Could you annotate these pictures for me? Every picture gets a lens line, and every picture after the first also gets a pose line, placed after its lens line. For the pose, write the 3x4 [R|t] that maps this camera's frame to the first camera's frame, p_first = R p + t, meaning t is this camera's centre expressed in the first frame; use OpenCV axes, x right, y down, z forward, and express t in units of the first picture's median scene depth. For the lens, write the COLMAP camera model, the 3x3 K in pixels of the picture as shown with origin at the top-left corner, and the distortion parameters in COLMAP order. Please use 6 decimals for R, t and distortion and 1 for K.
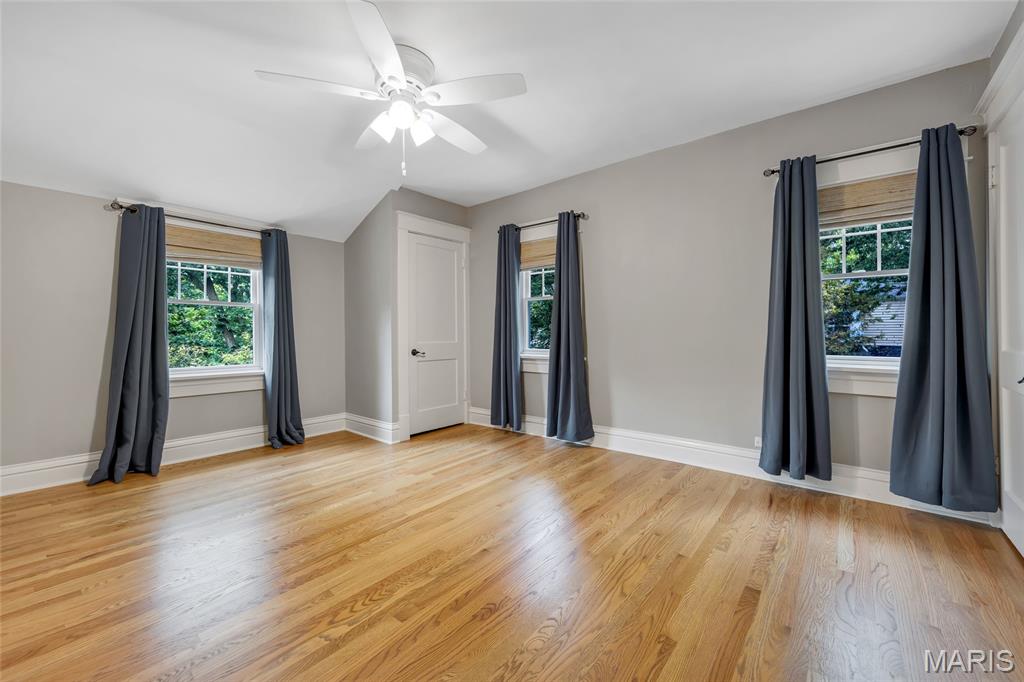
lens RADIAL K [[425.0, 0, 508.5], [0, 425.0, 327.7], [0, 0, 1]] dist [0.020613, 0.000003]
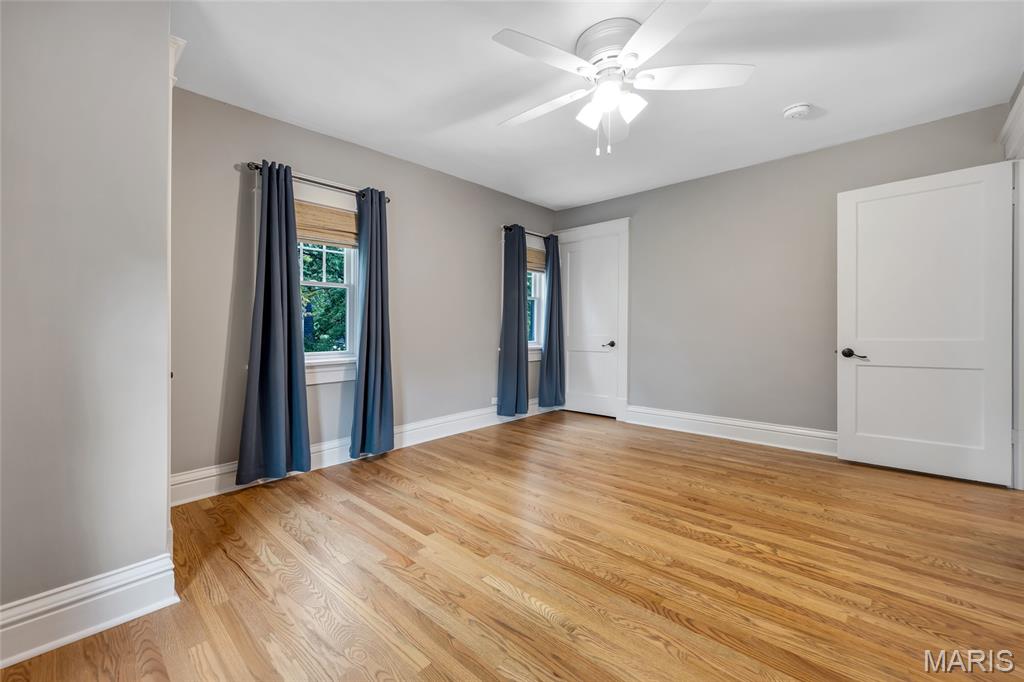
lens RADIAL K [[400.6, 0, 514.7], [0, 400.6, 338.8], [0, 0, 1]] dist [0.000387, 0.000199]
pose [[0.050866, -0.014596, 0.998599, -1.014911], [0.000541, 0.999893, 0.014587, 0.028864], [-0.998705, -0.000202, 0.050868, 1.045935]]
